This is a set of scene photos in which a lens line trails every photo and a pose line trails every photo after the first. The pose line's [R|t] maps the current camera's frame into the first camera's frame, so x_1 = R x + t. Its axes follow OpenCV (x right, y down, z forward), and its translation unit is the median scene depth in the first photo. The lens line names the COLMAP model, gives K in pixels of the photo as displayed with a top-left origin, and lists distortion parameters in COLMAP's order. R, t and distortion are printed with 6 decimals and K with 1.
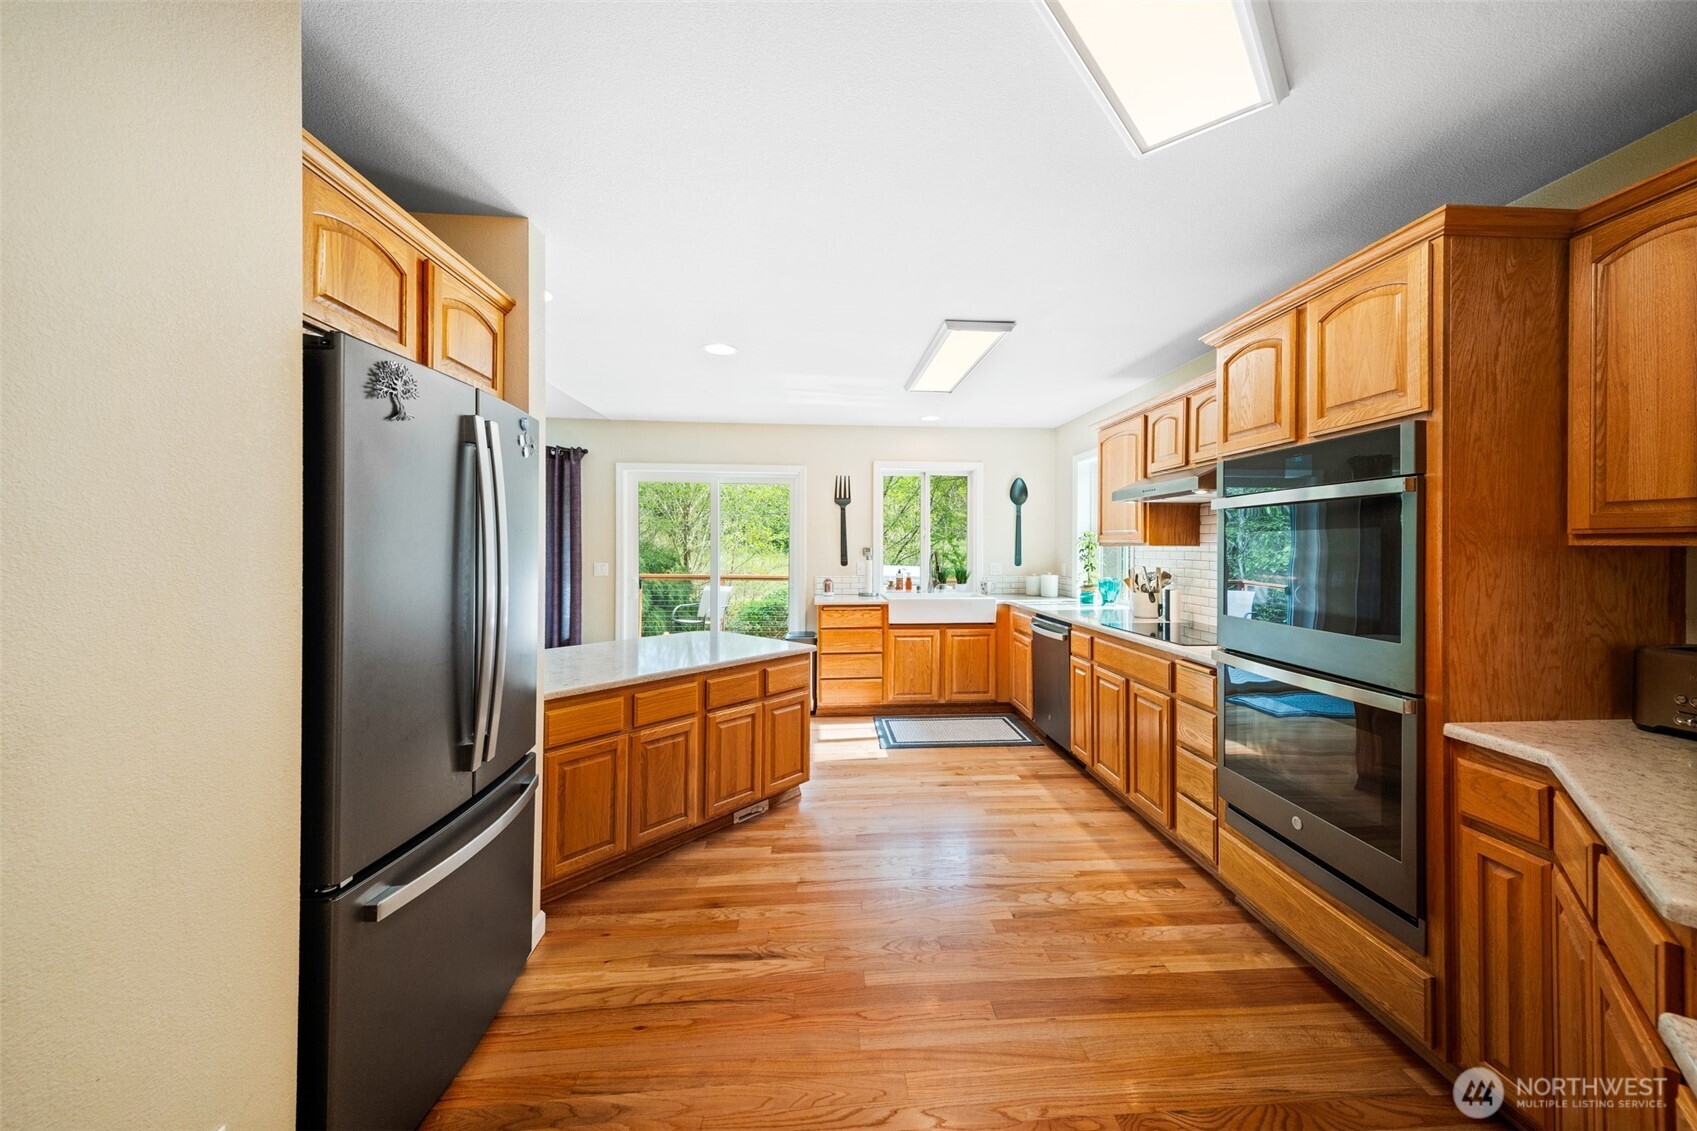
lens RADIAL K [[620.0, 0, 852.9], [0, 620.0, 550.6], [0, 0, 1]] dist [0.000410, -0.000141]
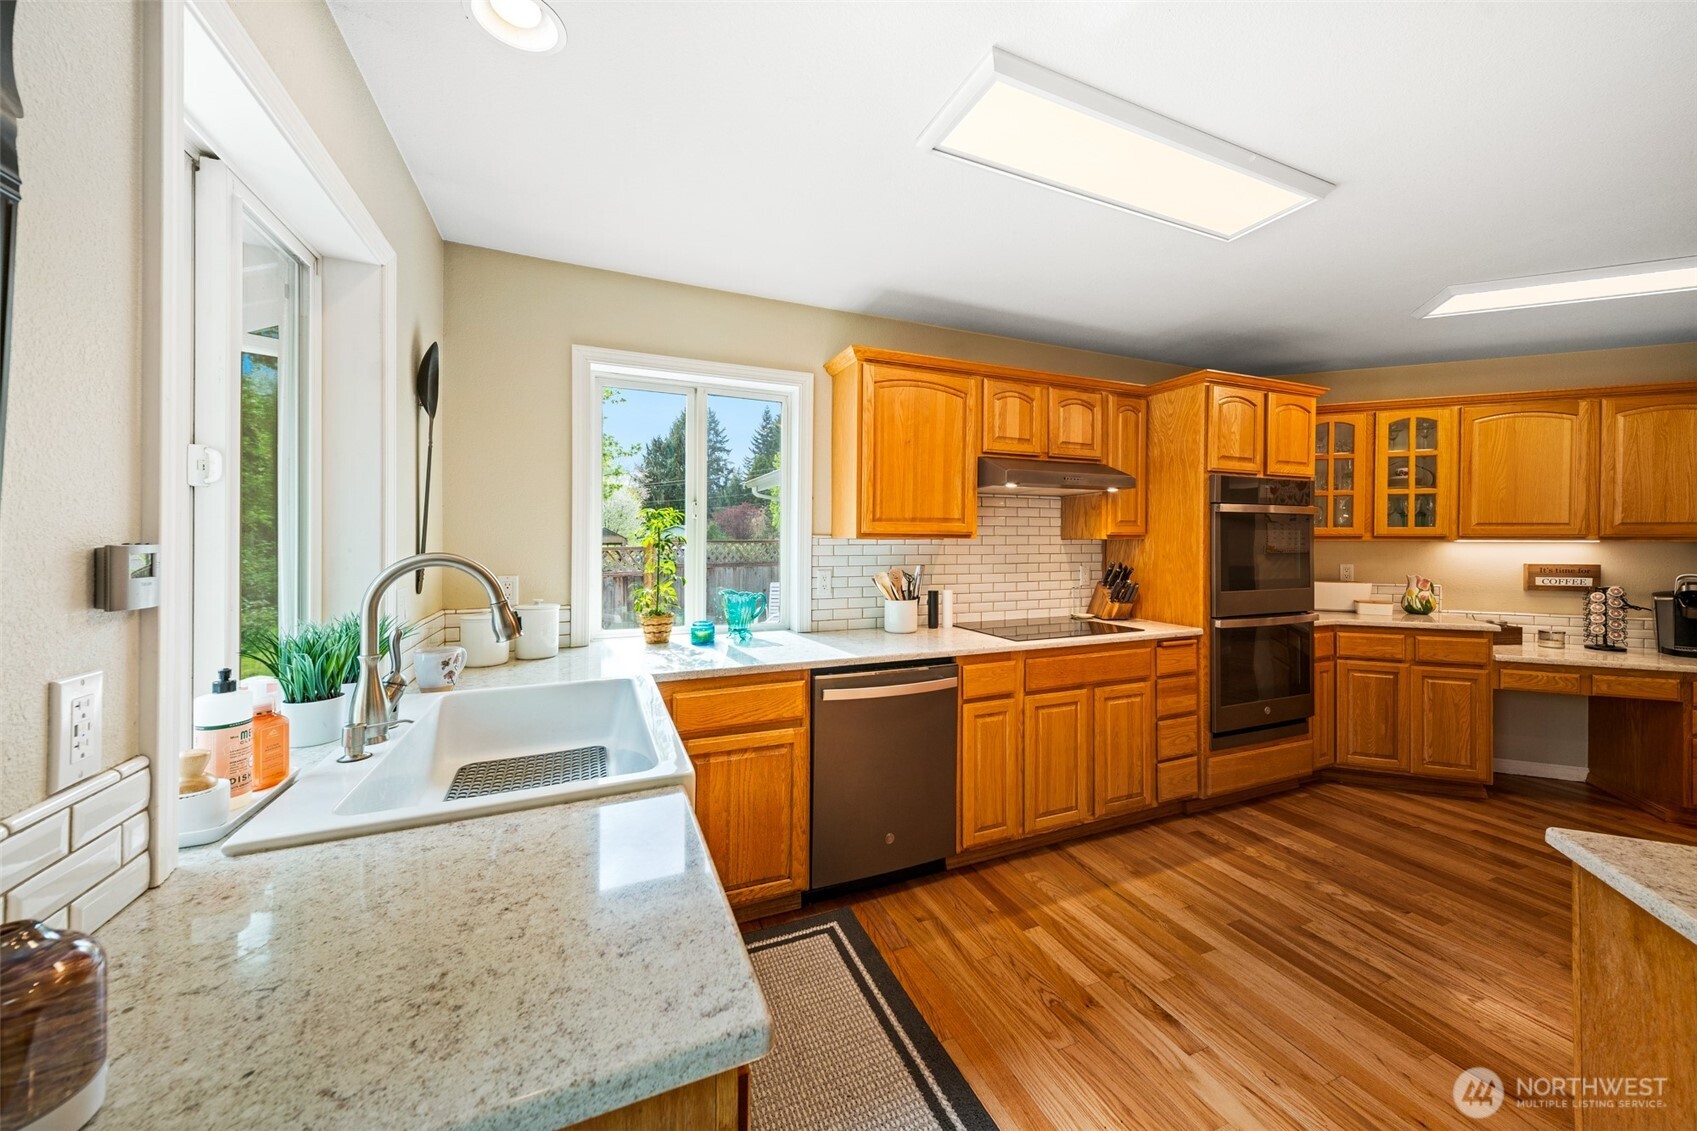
lens RADIAL K [[620.0, 0, 860.4], [0, 620.0, 535.9], [0, 0, 1]] dist [0.000410, -0.000141]
pose [[-0.348499, 0.001586, 0.937308, -0.321998], [0.001386, 0.999998, -0.001176, -0.010893], [-0.937308, 0.000889, -0.348501, 1.910890]]
